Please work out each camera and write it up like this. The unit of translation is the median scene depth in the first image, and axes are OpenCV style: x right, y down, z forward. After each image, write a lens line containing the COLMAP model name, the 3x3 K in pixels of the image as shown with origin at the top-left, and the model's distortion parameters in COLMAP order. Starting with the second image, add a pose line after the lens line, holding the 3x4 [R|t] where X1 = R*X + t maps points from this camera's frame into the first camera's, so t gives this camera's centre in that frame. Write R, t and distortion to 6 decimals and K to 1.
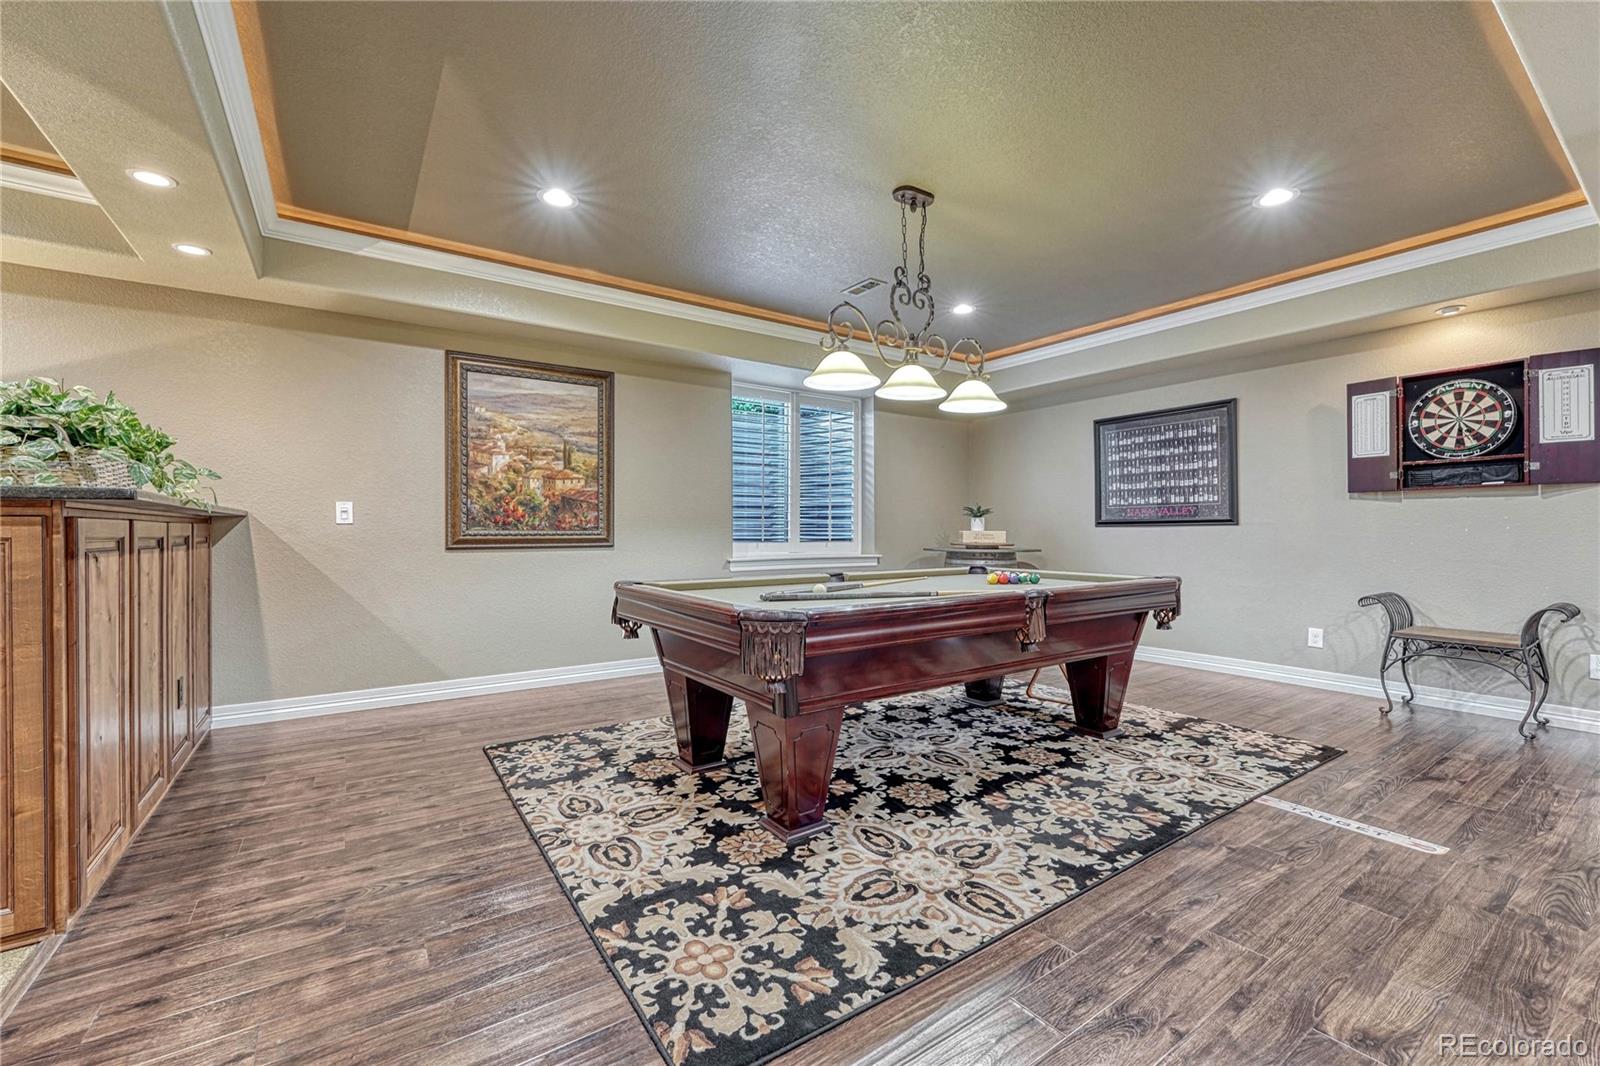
lens RADIAL K [[659.3, 0, 807.4], [0, 659.3, 531.3], [0, 0, 1]] dist [-0.010372, 0.000474]
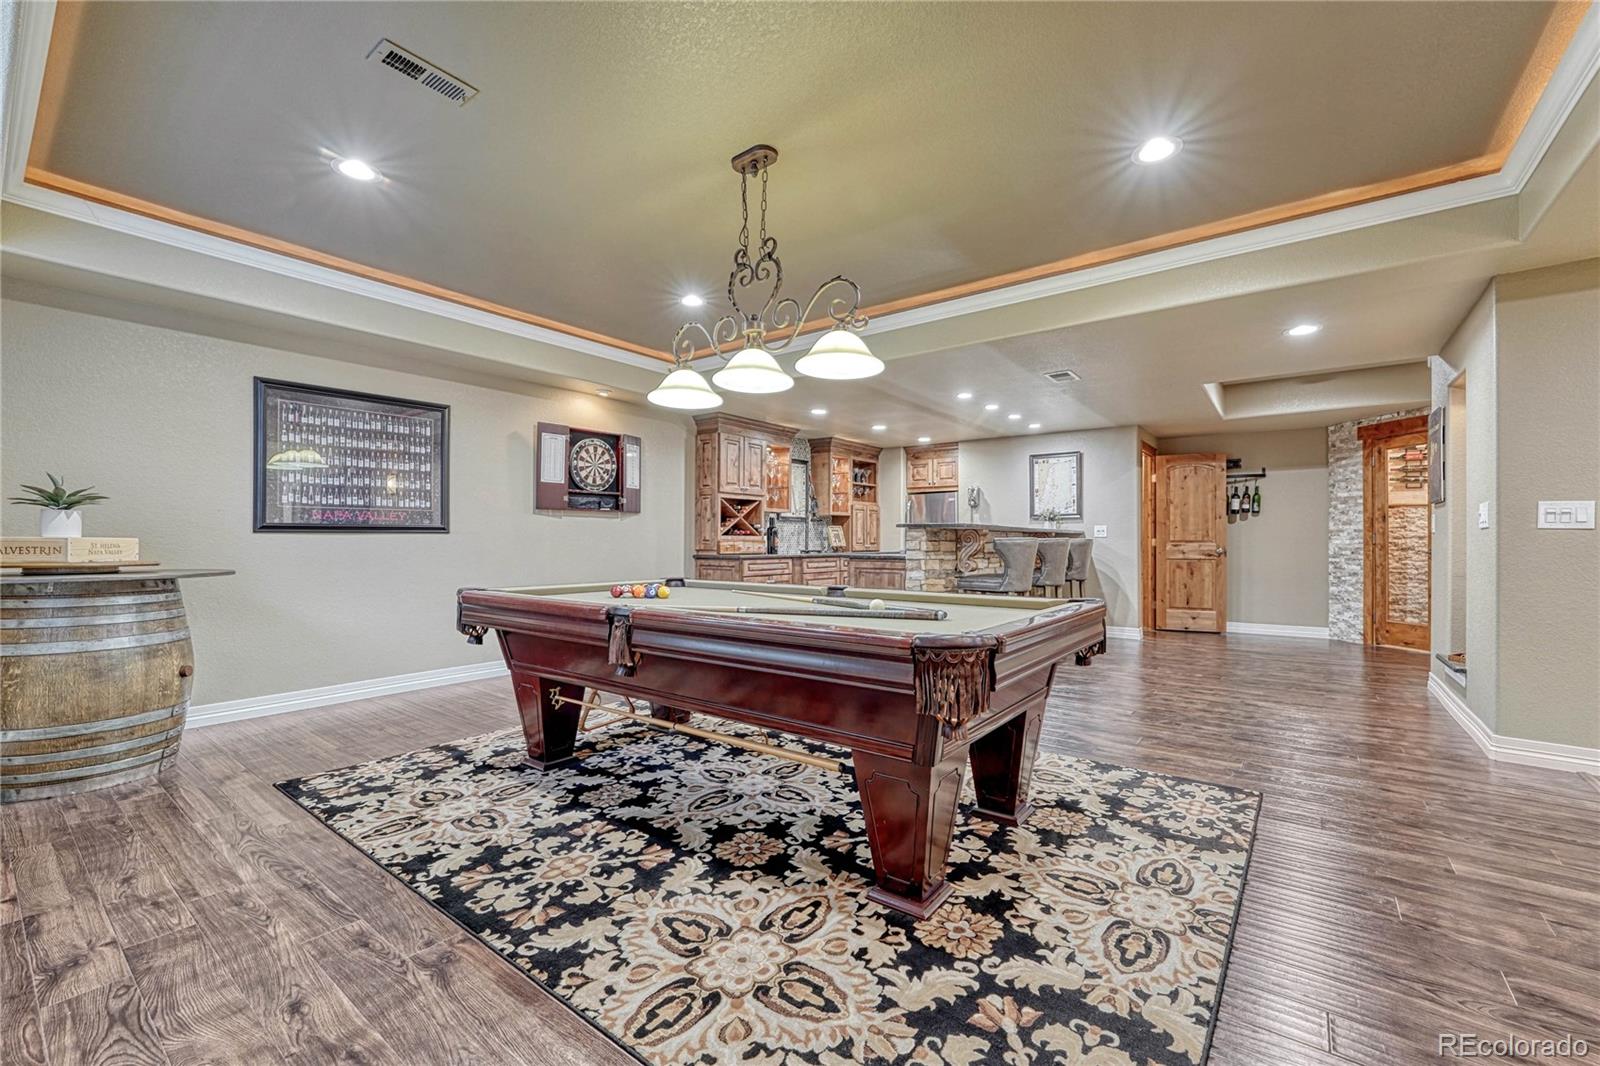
lens RADIAL K [[659.3, 0, 807.4], [0, 659.3, 531.3], [0, 0, 1]] dist [-0.010372, 0.000474]
pose [[-0.305045, 0.015085, 0.952218, -0.591009], [-0.001467, 0.999866, -0.016310, 0.003745], [-0.952337, -0.006372, -0.304982, 1.012796]]
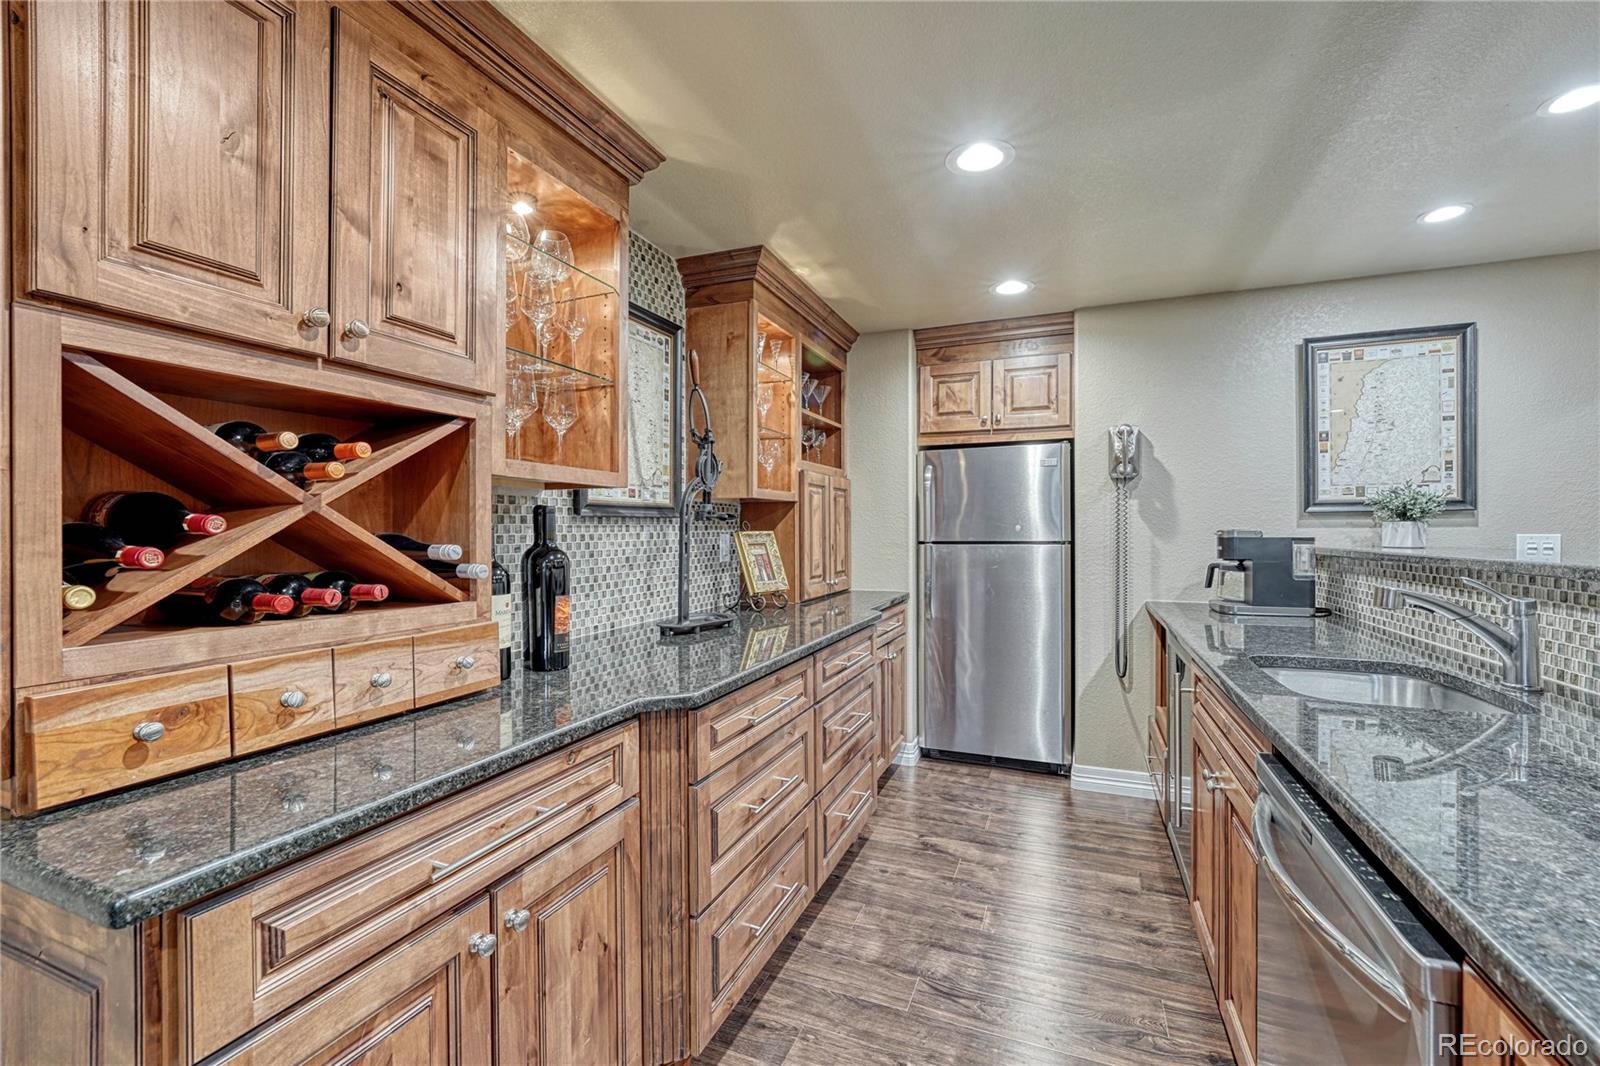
lens RADIAL K [[659.3, 0, 807.4], [0, 659.3, 531.3], [0, 0, 1]] dist [-0.010372, 0.000474]
pose [[-0.542251, -0.001139, 0.840216, 0.841352], [0.002834, 0.999991, 0.003185, -0.053315], [-0.840212, 0.004108, -0.542242, 0.604341]]
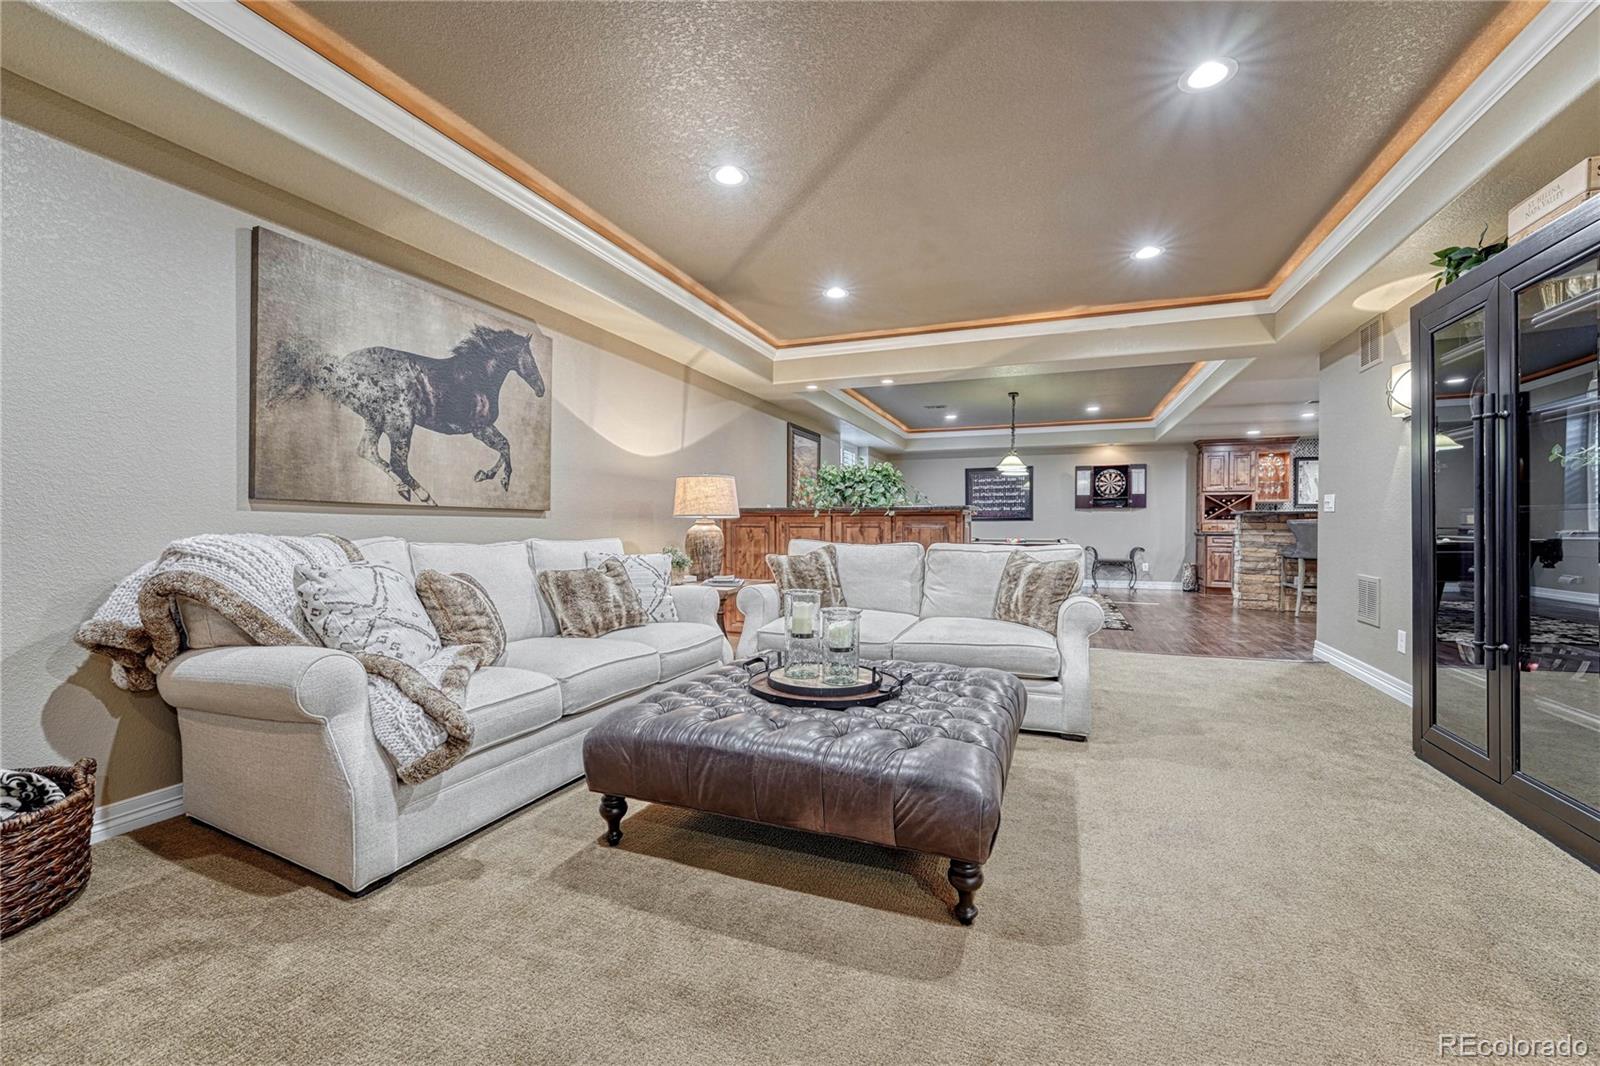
lens RADIAL K [[653.7, 0, 800.0], [0, 653.7, 533.0], [0, 0, 1]] dist [-0.000132, 0.000072]
pose [[0.829702, -0.001374, 0.558205, -1.710134], [-0.003531, 0.999964, 0.007711, 0.025344], [-0.558196, -0.008369, 0.829667, -0.601075]]
